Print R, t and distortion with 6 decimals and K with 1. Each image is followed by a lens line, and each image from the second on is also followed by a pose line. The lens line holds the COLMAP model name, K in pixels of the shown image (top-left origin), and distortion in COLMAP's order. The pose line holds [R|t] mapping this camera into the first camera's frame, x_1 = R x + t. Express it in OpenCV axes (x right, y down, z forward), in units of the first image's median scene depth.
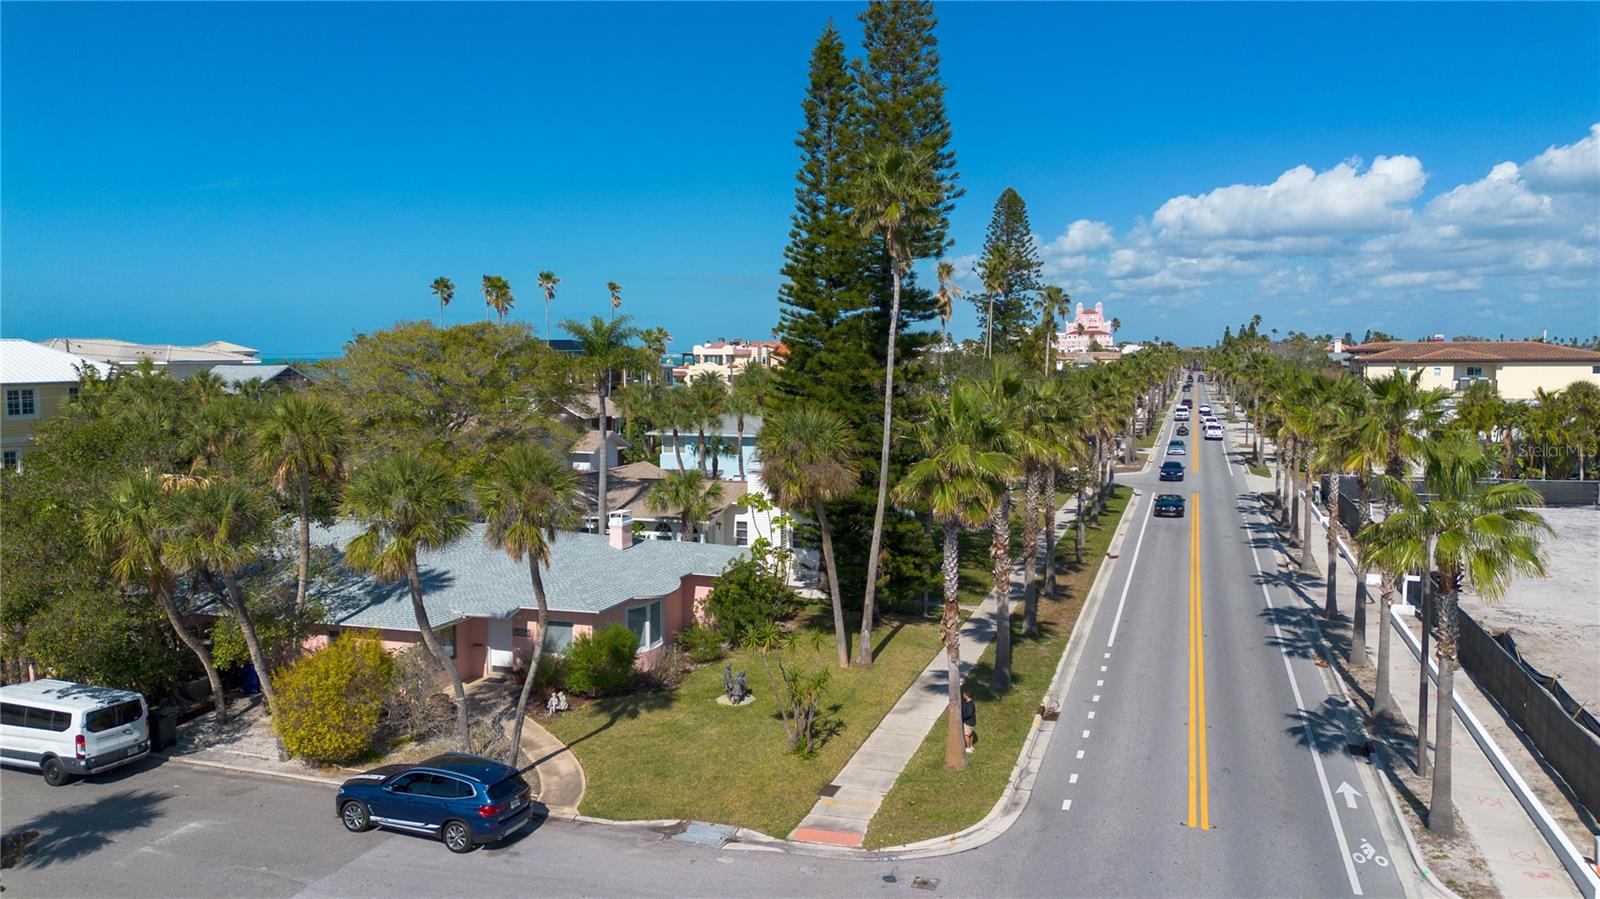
lens RADIAL K [[1122.4, 0, 800.8], [0, 1122.4, 446.2], [0, 0, 1]] dist [0.103584, -0.110262]
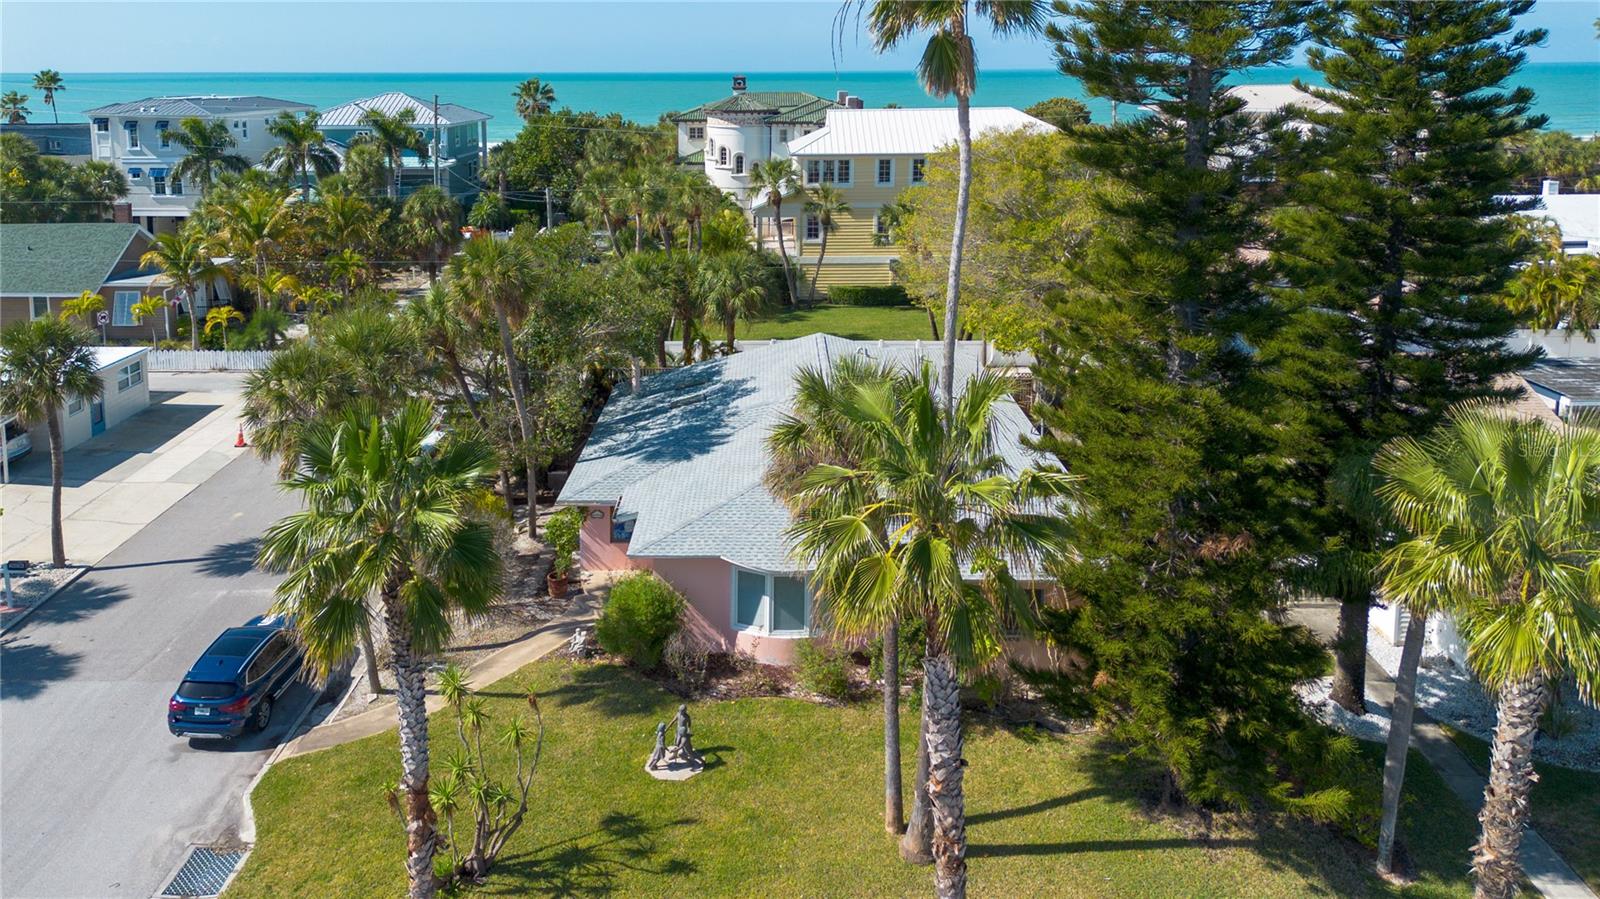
lens RADIAL K [[1187.6, 0, 785.2], [0, 1187.6, 226.0], [0, 0, 1]] dist [0.054505, -0.068265]
pose [[0.346067, 0.128582, -0.929357, 0.494249], [-0.083496, 0.990855, 0.105999, -0.143953], [0.934487, 0.040915, 0.353638, 0.681921]]
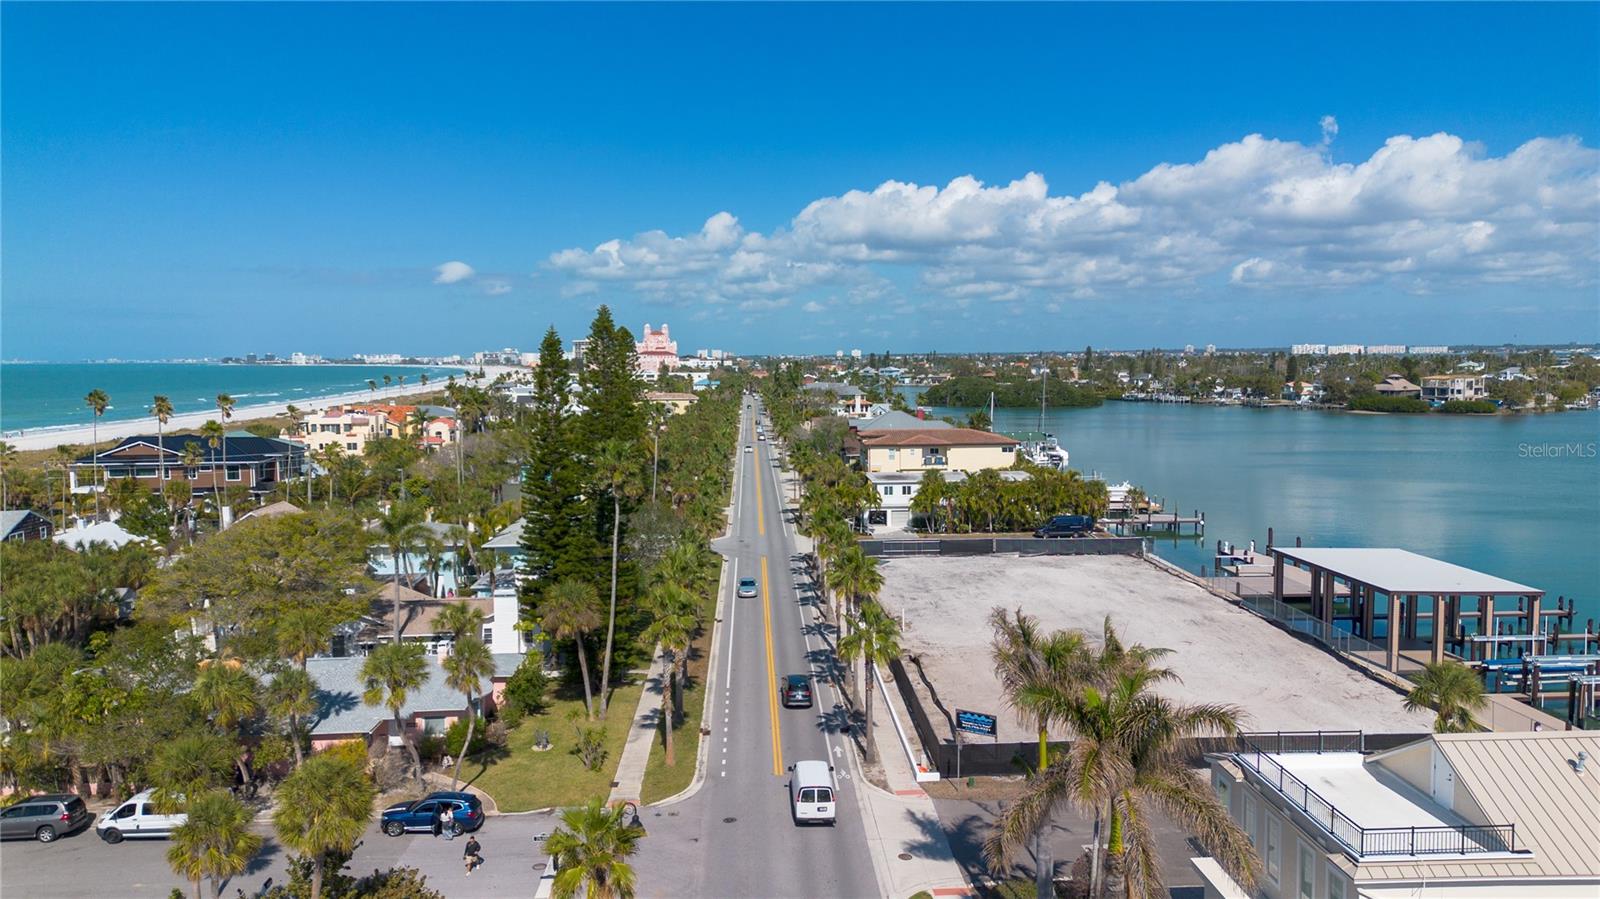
lens RADIAL K [[1122.4, 0, 800.8], [0, 1122.4, 446.2], [0, 0, 1]] dist [0.103584, -0.110262]
pose [[0.928978, -0.032195, 0.368733, -0.282156], [0.033653, 0.999431, 0.002479, -0.217970], [-0.368602, 0.010106, 0.929532, -0.749364]]
